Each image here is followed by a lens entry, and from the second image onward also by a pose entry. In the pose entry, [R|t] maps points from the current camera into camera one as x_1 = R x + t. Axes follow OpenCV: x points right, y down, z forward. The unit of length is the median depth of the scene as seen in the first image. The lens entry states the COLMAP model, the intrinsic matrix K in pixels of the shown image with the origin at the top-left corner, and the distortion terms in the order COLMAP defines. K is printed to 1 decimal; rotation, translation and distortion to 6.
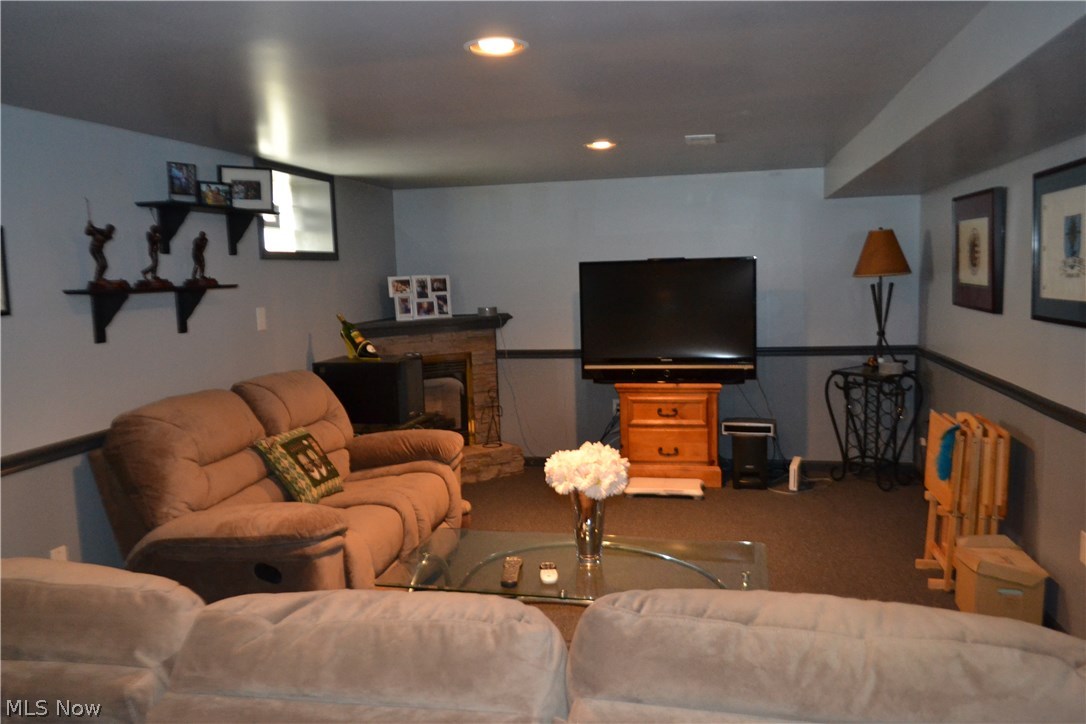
lens RADIAL K [[860.7, 0, 537.1], [0, 860.7, 374.8], [0, 0, 1]] dist [-0.004624, 0.000567]
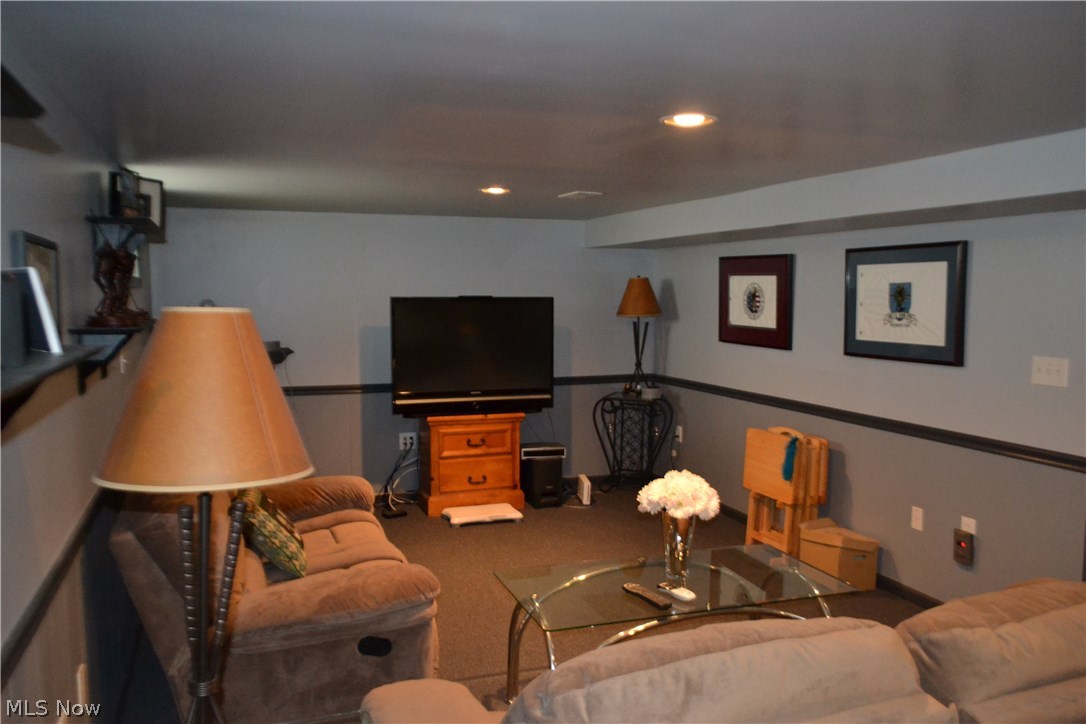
lens RADIAL K [[866.5, 0, 540.8], [0, 866.5, 368.9], [0, 0, 1]] dist [-0.002627, 0.004105]
pose [[0.840729, -0.017469, 0.541174, -0.358232], [0.036879, 0.999006, -0.025044, -0.016732], [-0.540199, 0.041013, 0.840537, 0.070095]]
